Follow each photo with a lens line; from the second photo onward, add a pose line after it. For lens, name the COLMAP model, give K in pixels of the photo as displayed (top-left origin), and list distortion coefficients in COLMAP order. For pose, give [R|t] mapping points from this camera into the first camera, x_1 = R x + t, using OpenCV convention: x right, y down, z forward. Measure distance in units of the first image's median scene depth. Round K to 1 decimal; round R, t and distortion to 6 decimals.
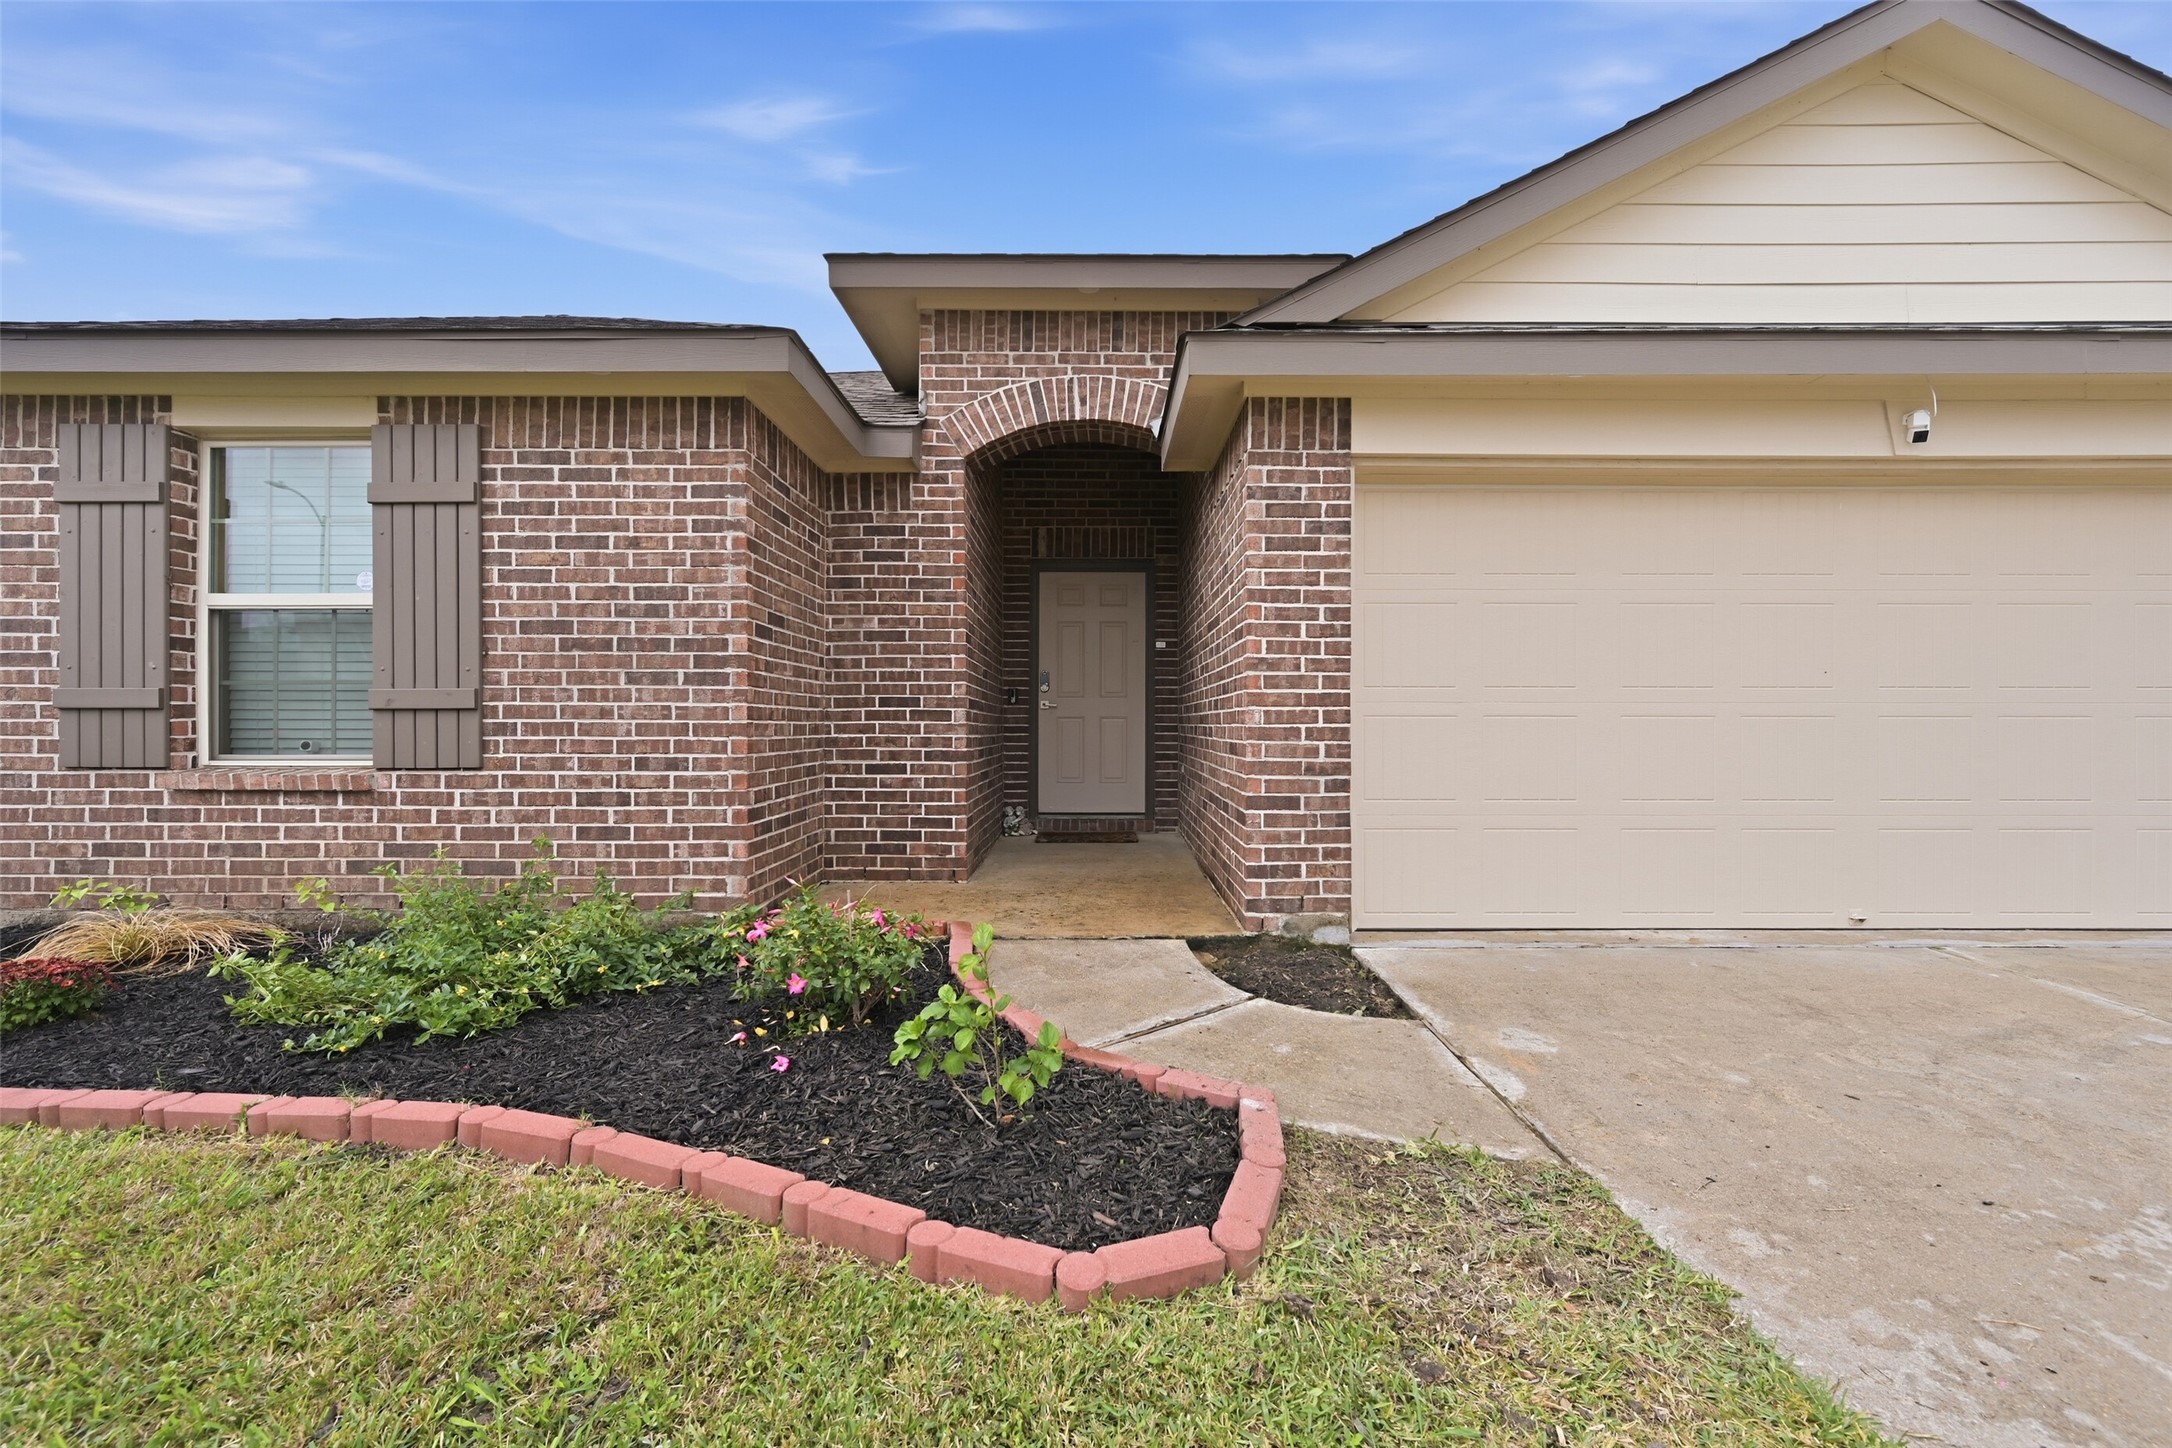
lens RADIAL K [[900.7, 0, 1105.3], [0, 900.7, 724.7], [0, 0, 1]] dist [0.000886, 0.000060]
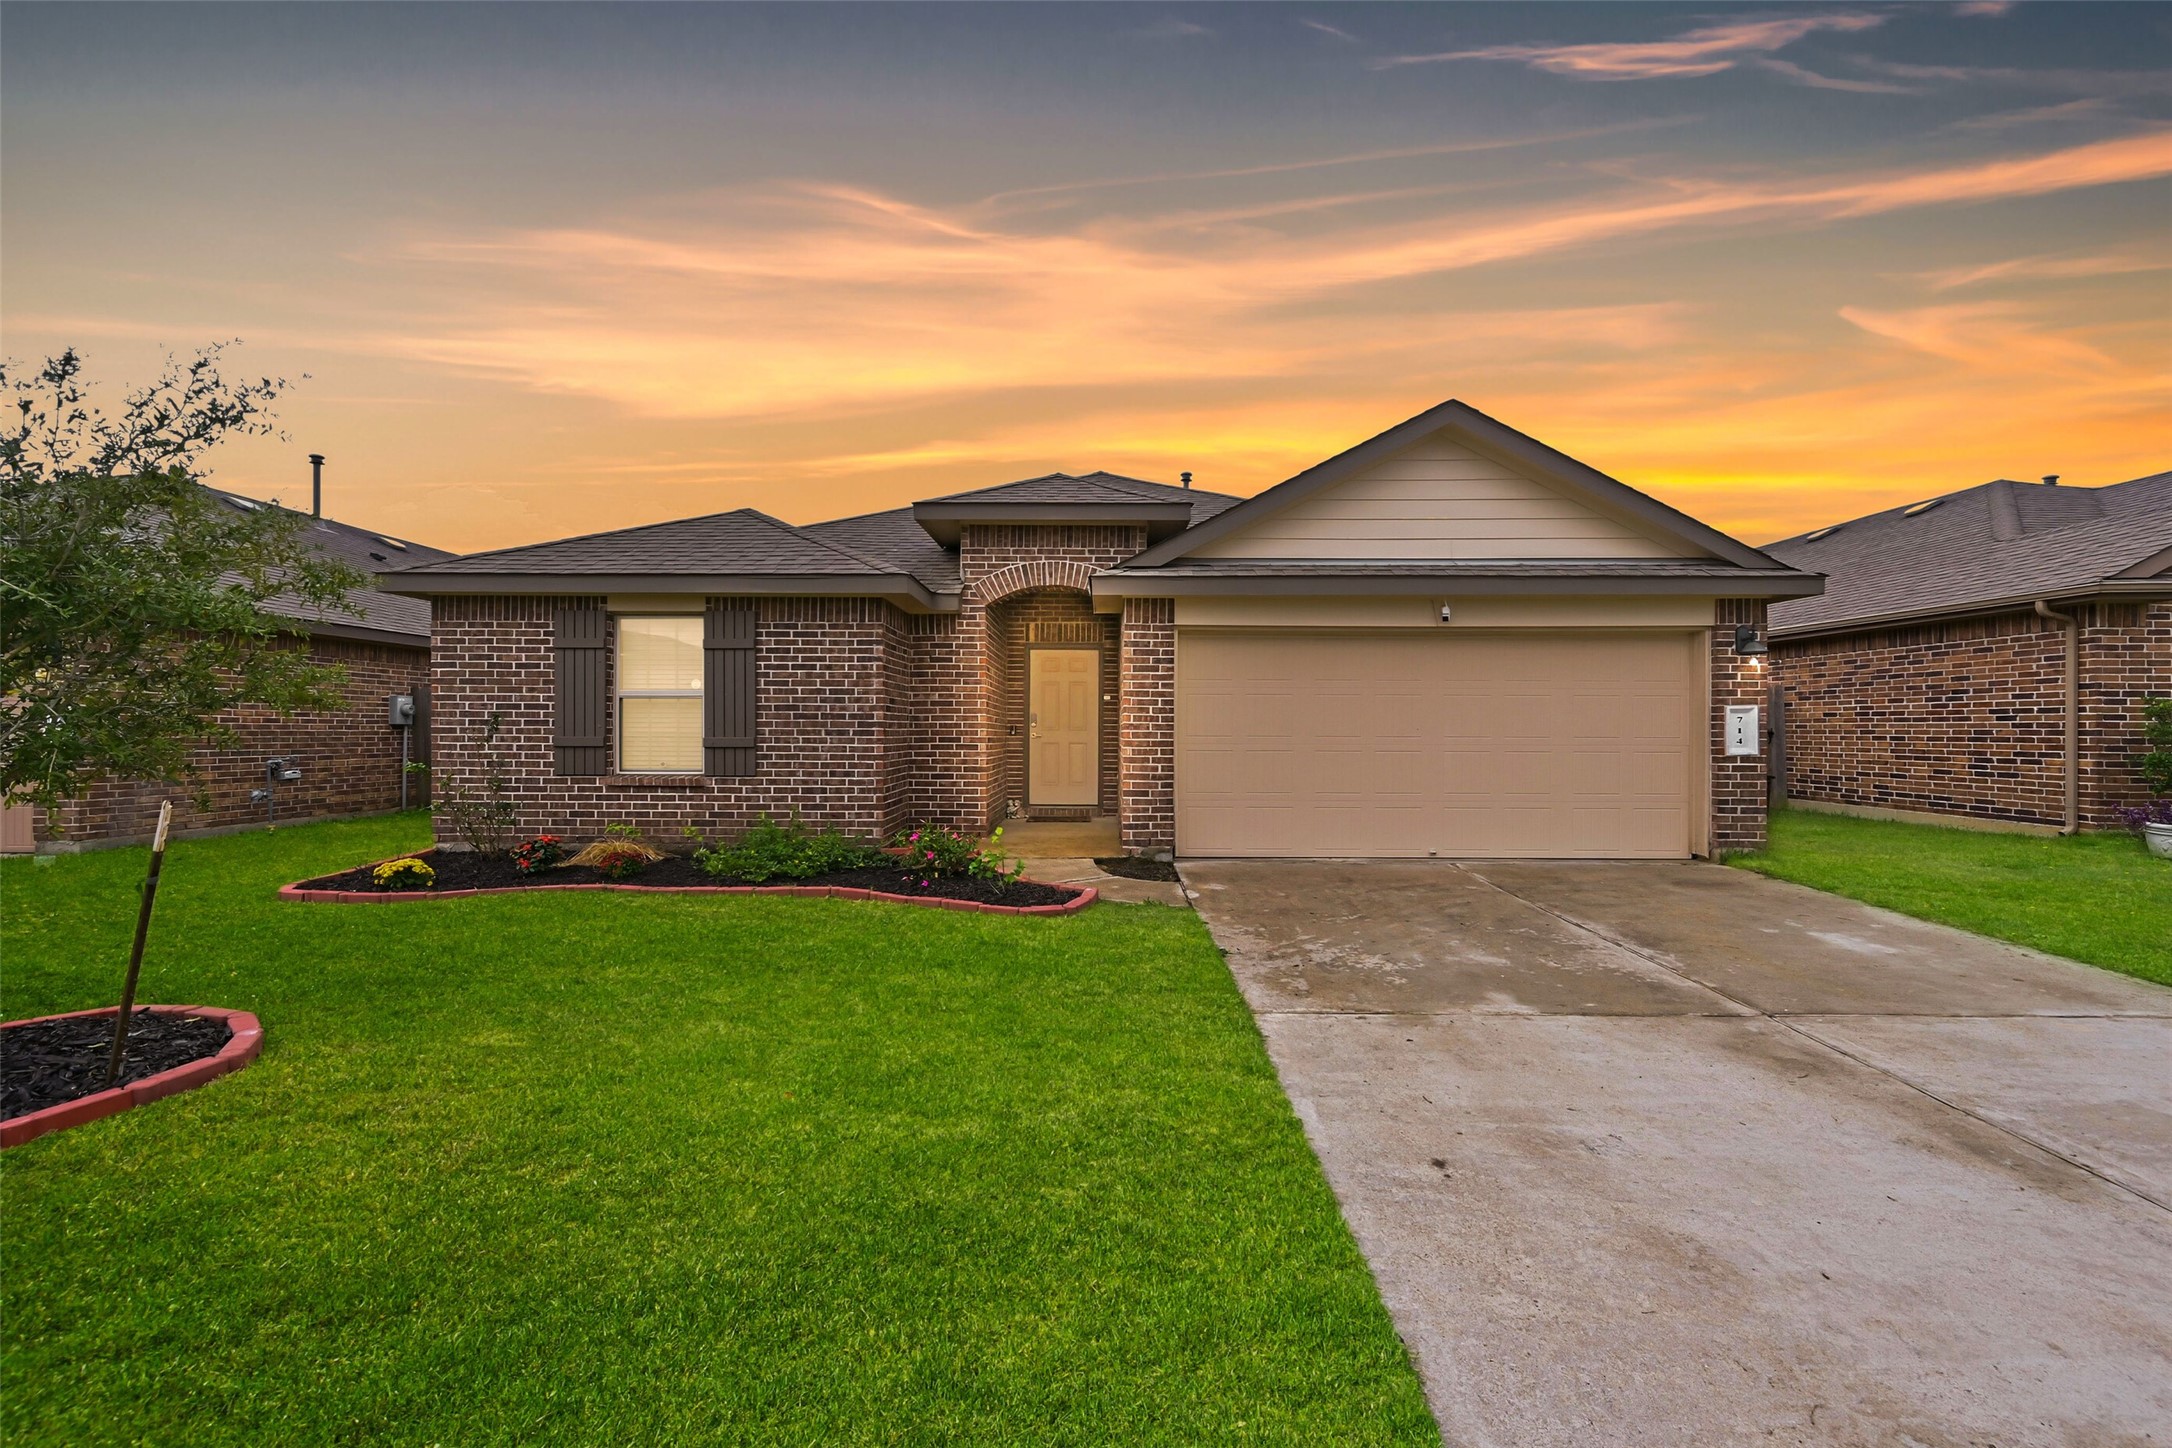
lens RADIAL K [[900.7, 0, 1105.3], [0, 900.7, 724.7], [0, 0, 1]] dist [0.000886, 0.000060]
pose [[0.999983, 0.002721, -0.005181, 0.125334], [-0.002759, 0.999968, -0.007472, -0.055715], [0.005160, 0.007487, 0.999959, -1.072944]]
